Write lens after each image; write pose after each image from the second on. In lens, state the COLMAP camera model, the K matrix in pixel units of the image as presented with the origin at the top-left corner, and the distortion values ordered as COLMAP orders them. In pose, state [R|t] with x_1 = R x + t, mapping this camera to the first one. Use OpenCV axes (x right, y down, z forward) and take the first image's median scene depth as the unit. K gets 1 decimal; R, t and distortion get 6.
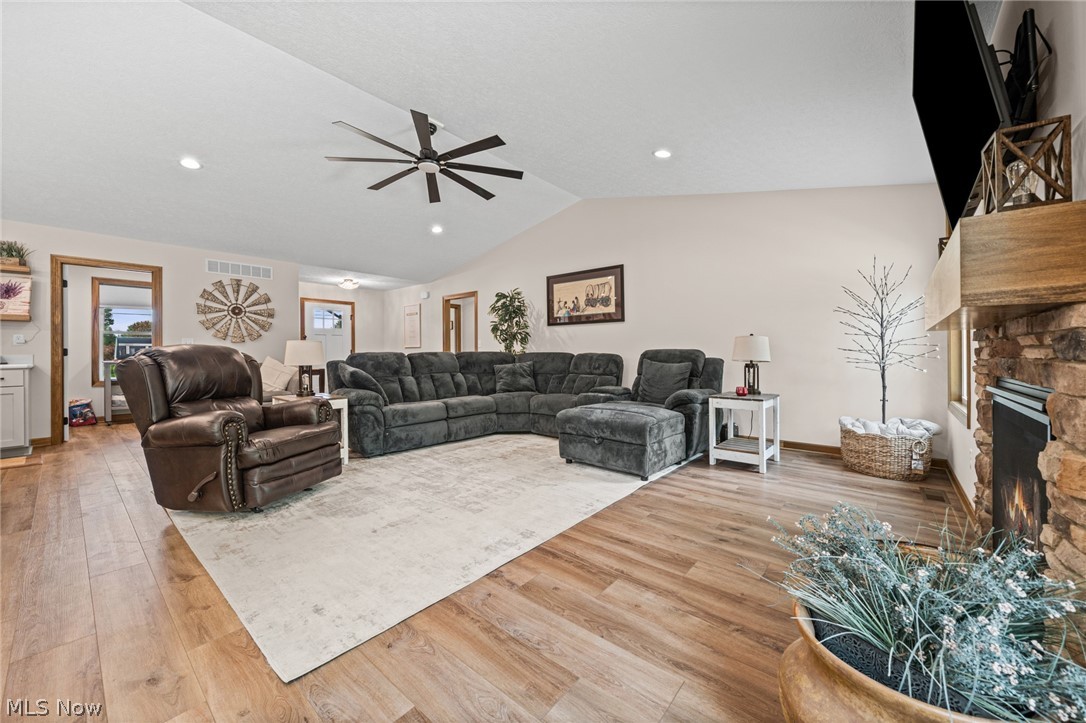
lens RADIAL K [[408.3, 0, 546.9], [0, 408.3, 354.1], [0, 0, 1]] dist [-0.006706, 0.000012]
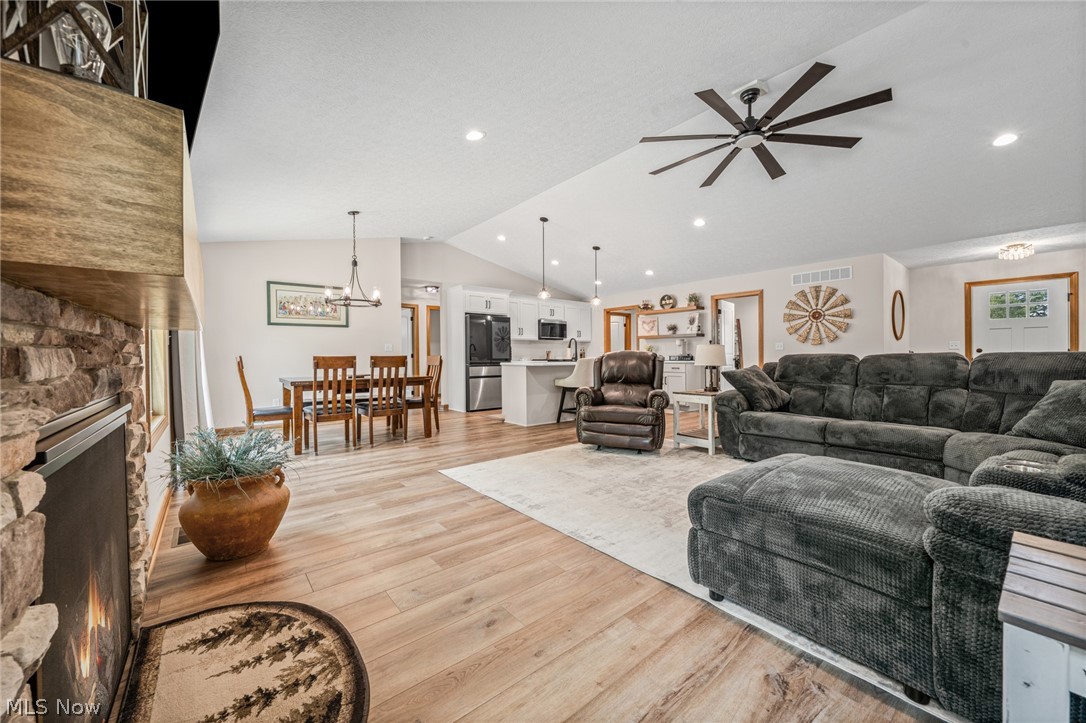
lens RADIAL K [[408.3, 0, 539.1], [0, 408.3, 356.3], [0, 0, 1]] dist [-0.006706, 0.000012]
pose [[-0.189820, 0.004779, -0.981807, 0.573072], [-0.000293, 0.999988, 0.004924, -0.003860], [0.981819, 0.001223, -0.189816, 0.629060]]
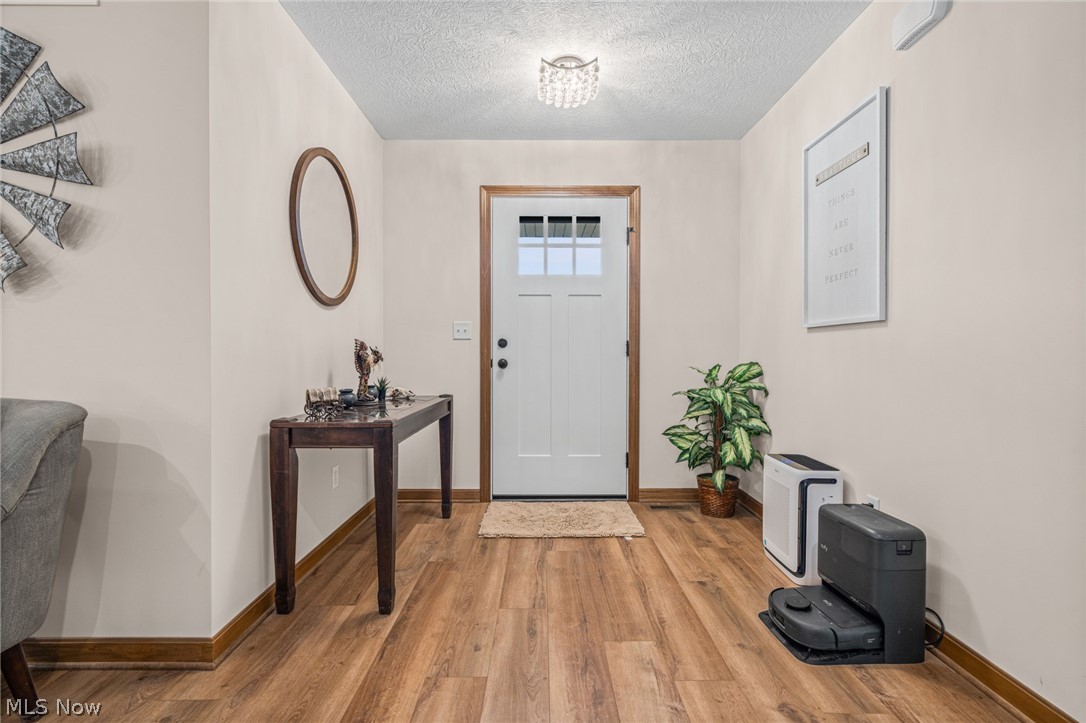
lens RADIAL K [[511.7, 0, 537.0], [0, 511.7, 354.9], [0, 0, 1]] dist [-0.003931, -0.000435]
pose [[0.615790, 0.013119, -0.787801, -0.431458], [-0.014932, 0.999876, 0.004979, -0.002945], [0.787769, 0.008697, 0.615910, 1.411938]]
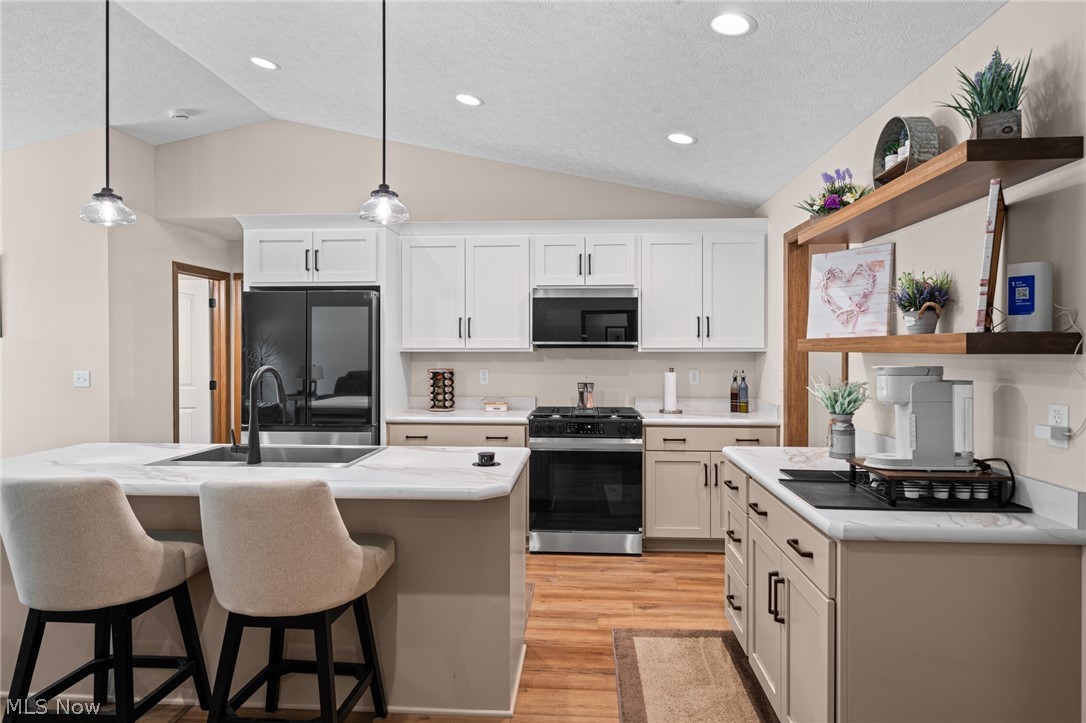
lens RADIAL K [[653.6, 0, 548.3], [0, 653.6, 342.5], [0, 0, 1]] dist [0.006788, -0.003958]
pose [[-0.802822, 0.000906, -0.596218, -0.780438], [0.001802, 0.999998, -0.000906, -0.086495], [0.596216, -0.001802, -0.802822, 1.120265]]
